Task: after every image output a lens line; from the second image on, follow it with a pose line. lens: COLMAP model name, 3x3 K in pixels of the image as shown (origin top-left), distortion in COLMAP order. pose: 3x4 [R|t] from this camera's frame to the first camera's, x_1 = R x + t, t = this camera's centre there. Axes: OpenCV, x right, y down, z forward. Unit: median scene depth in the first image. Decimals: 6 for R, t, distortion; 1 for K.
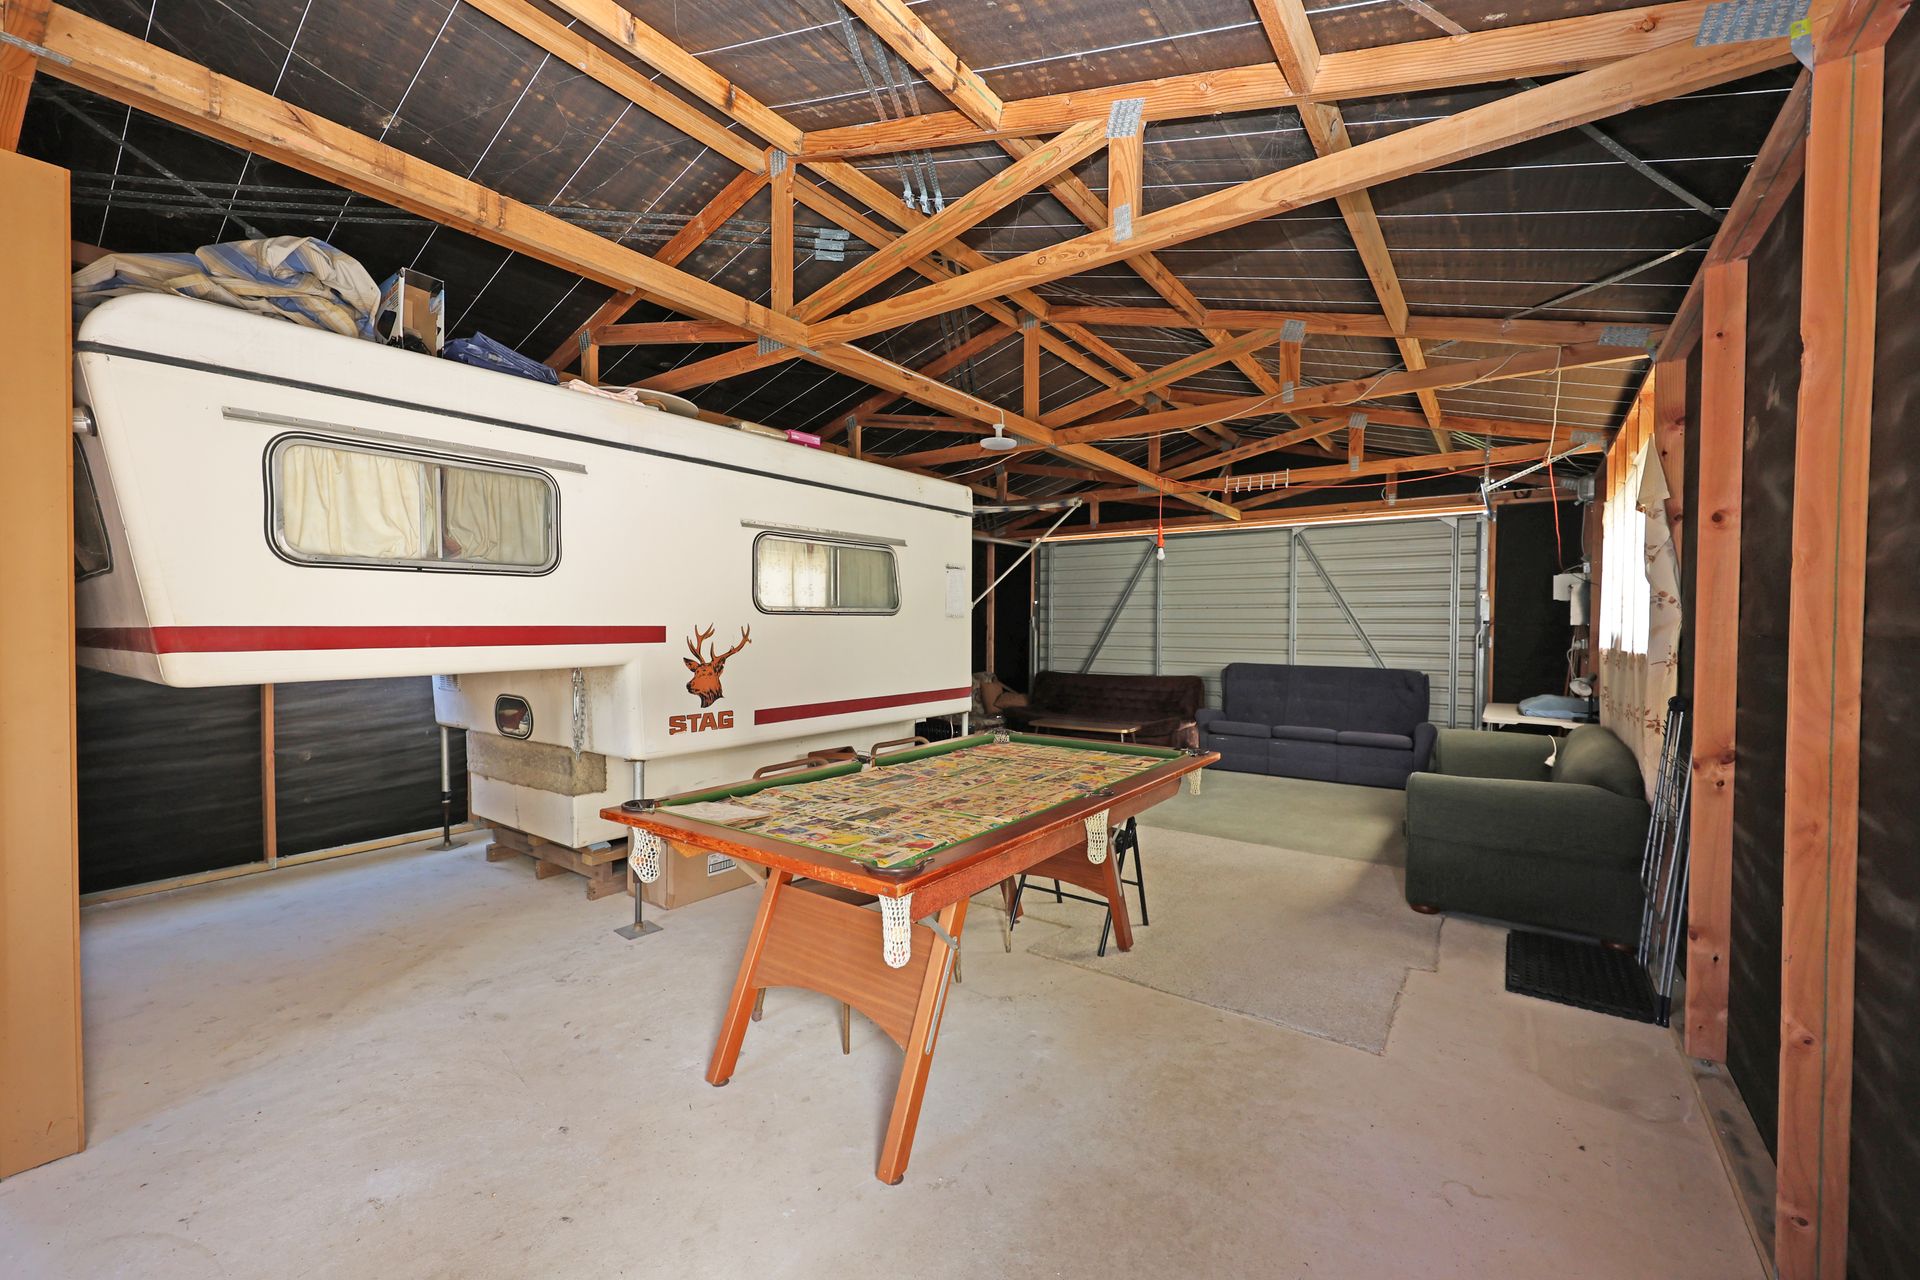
lens RADIAL K [[817.7, 0, 960.0], [0, 817.7, 640.0], [0, 0, 1]] dist [0.037222, -0.000063]
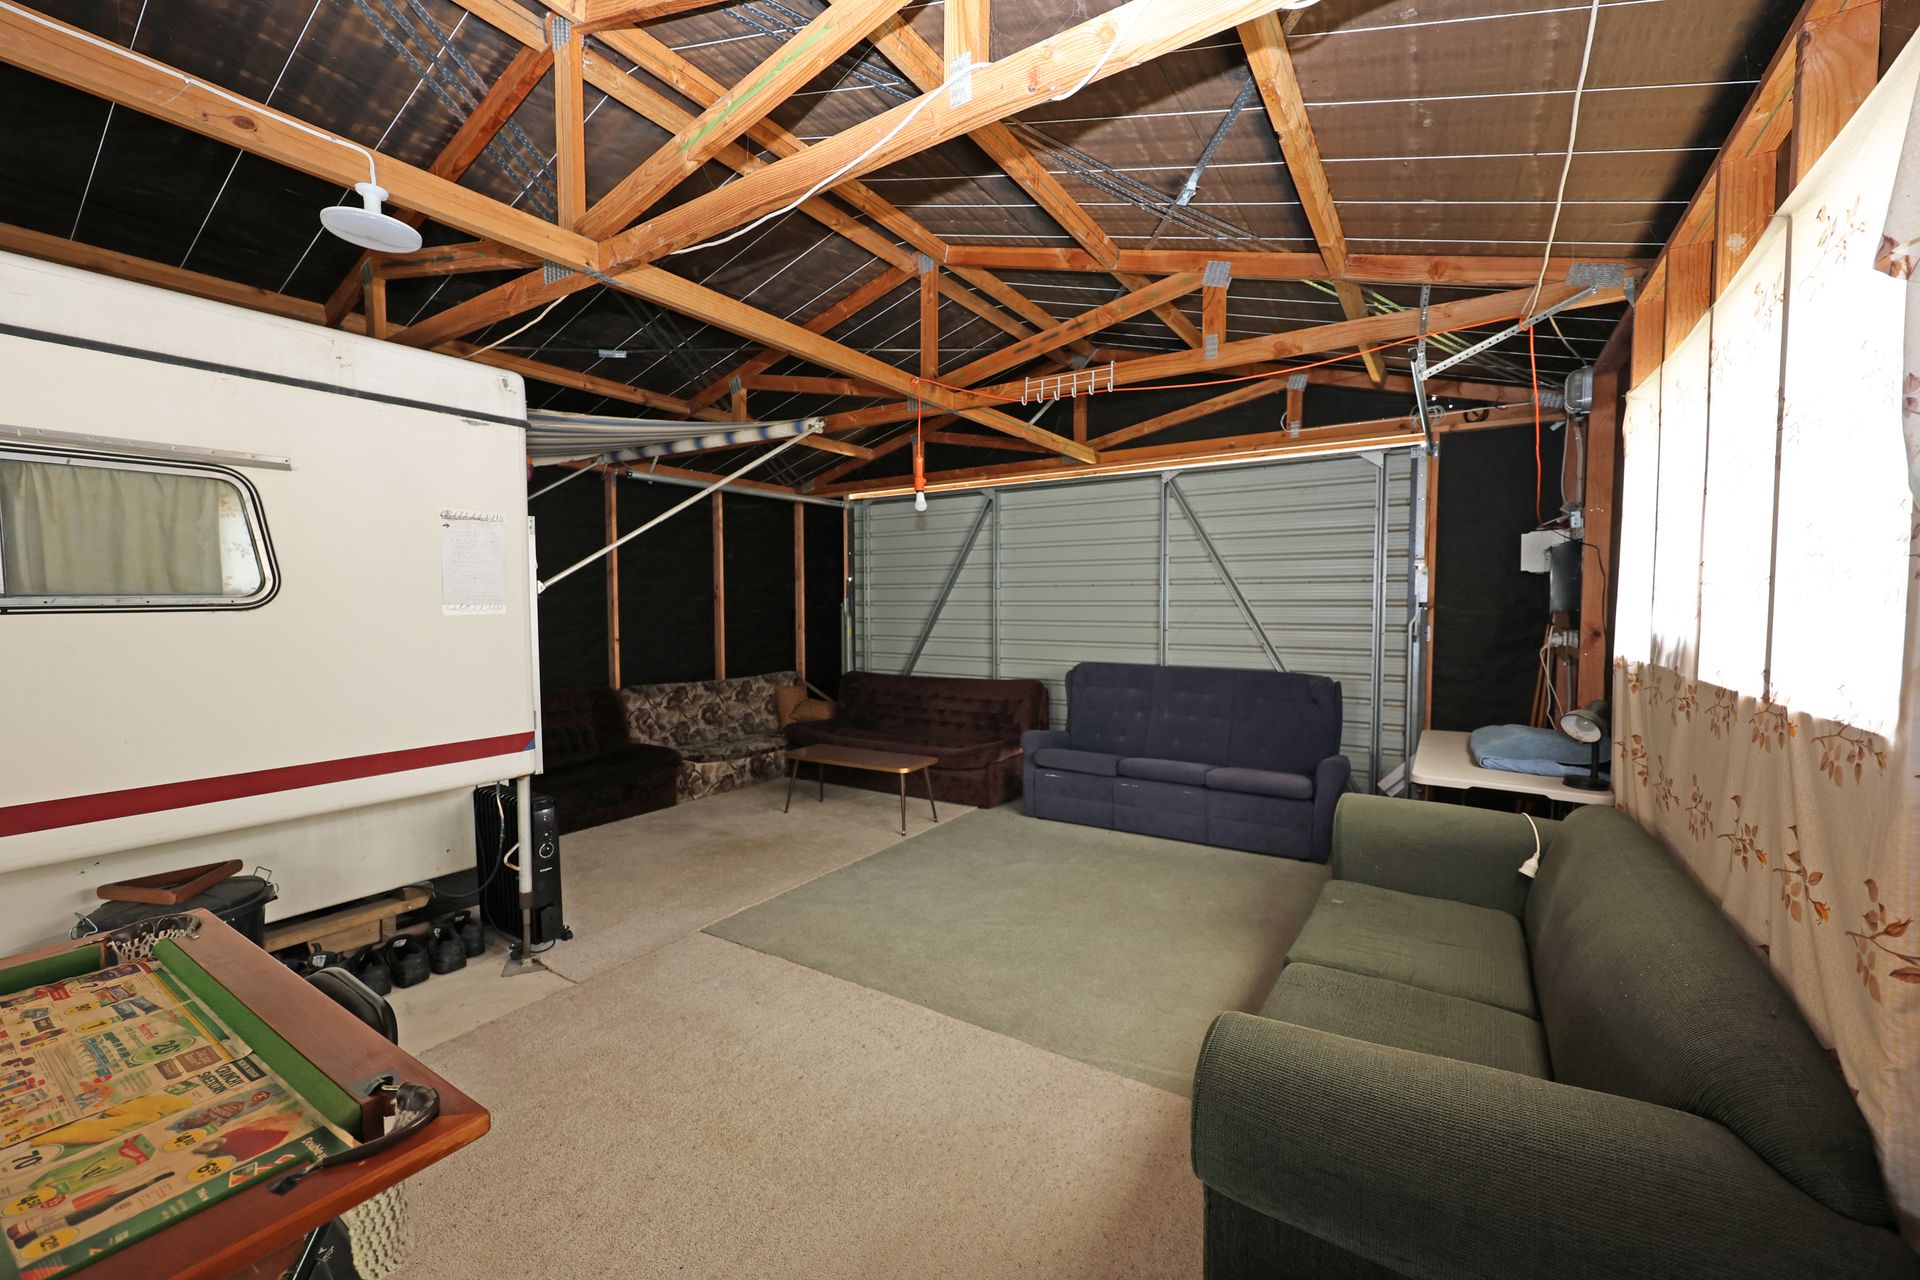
lens RADIAL K [[772.9, 0, 960.0], [0, 772.9, 640.0], [0, 0, 1]] dist [0.000833, 0.000092]
pose [[0.999720, -0.009578, 0.021649, 0.211177], [0.008874, 0.999437, 0.032367, -0.014474], [-0.021947, -0.032166, 0.999242, 0.328371]]
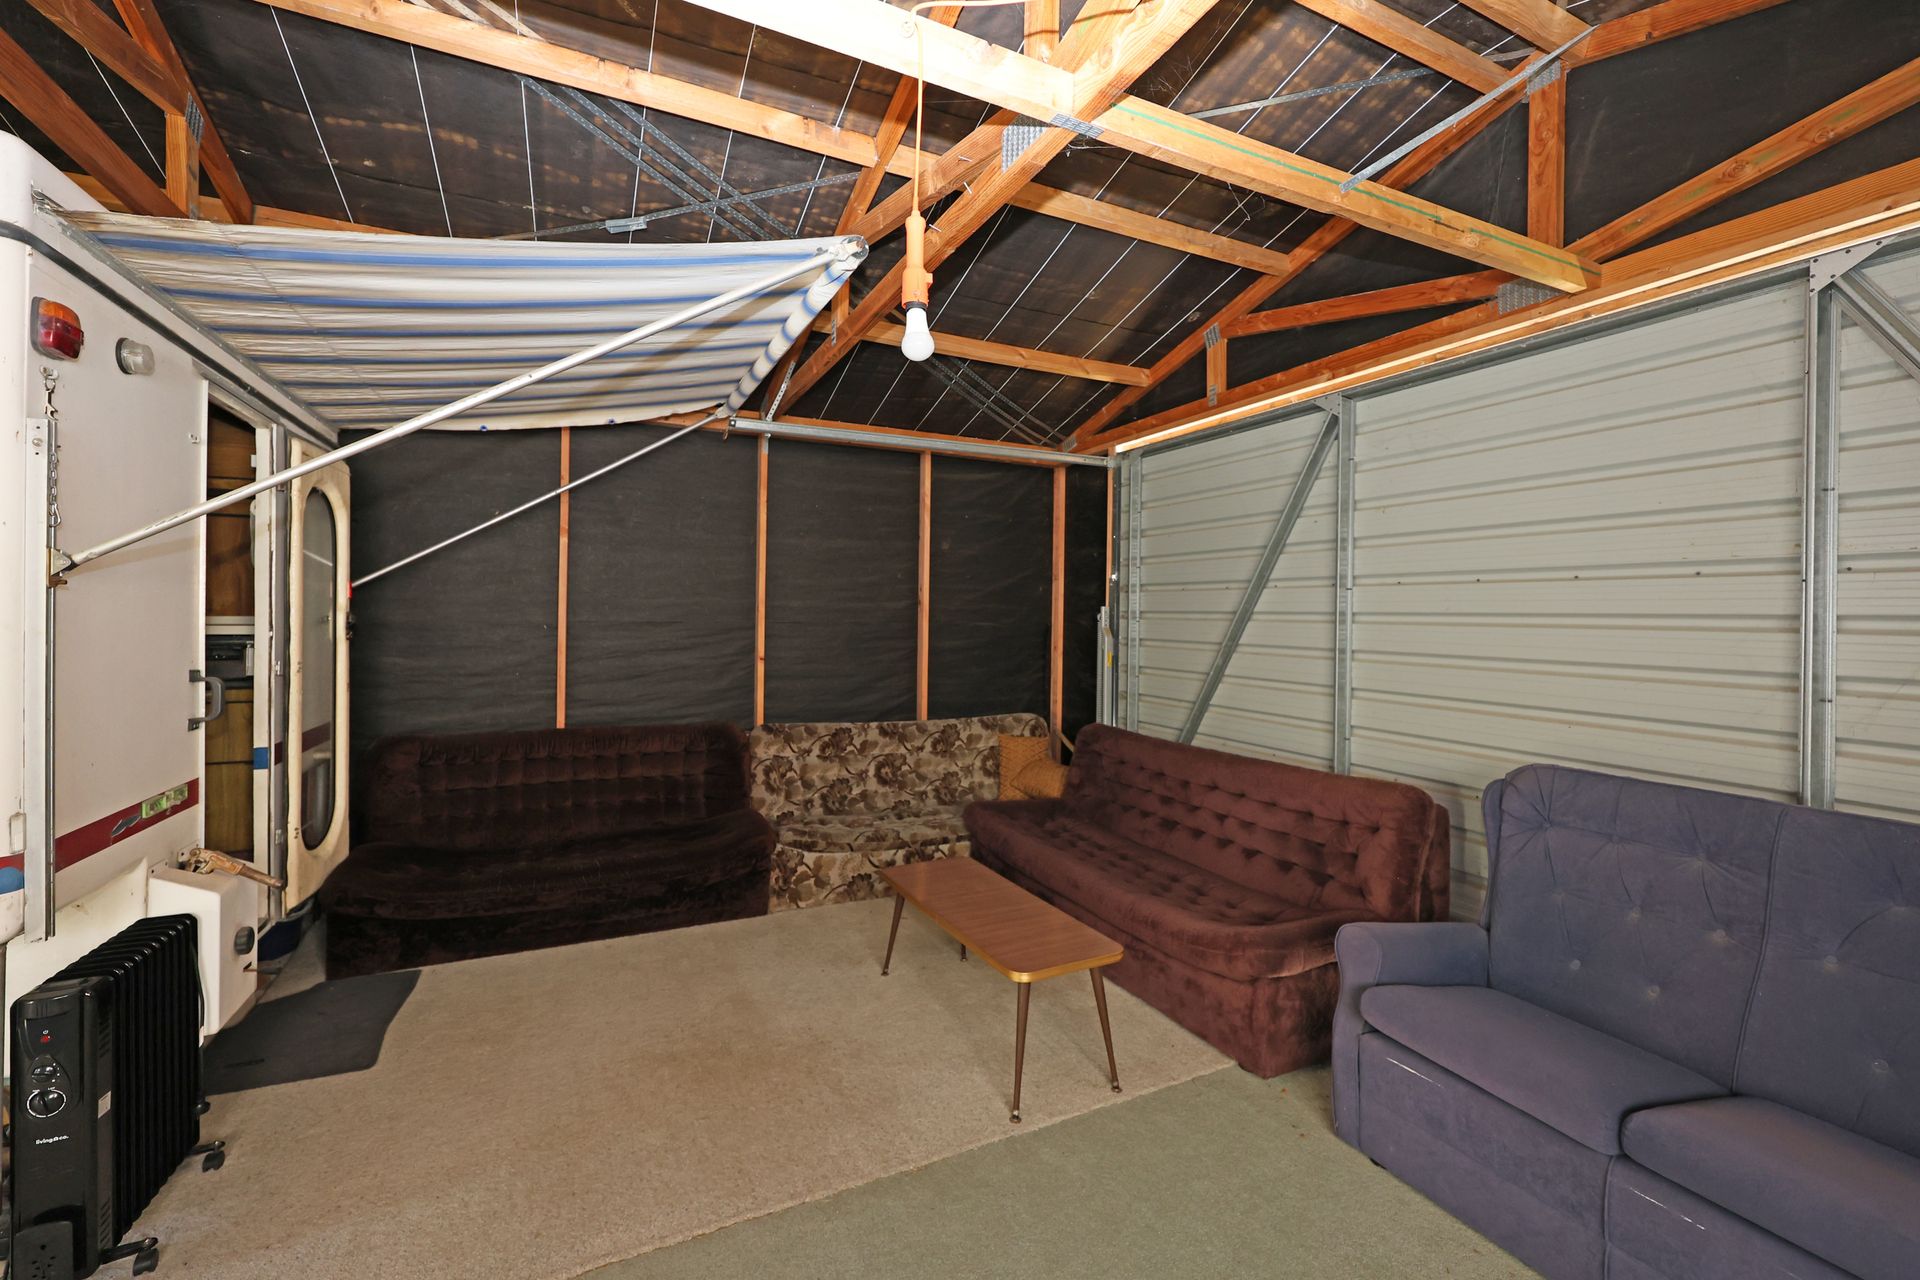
lens RADIAL K [[785.7, 0, 965.7], [0, 785.7, 617.4], [0, 0, 1]] dist [0.001373, 0.000255]
pose [[0.863293, 0.007002, -0.504654, 0.298327], [-0.015939, 0.999783, -0.013393, -0.017225], [0.504451, 0.019606, 0.863218, 0.653633]]
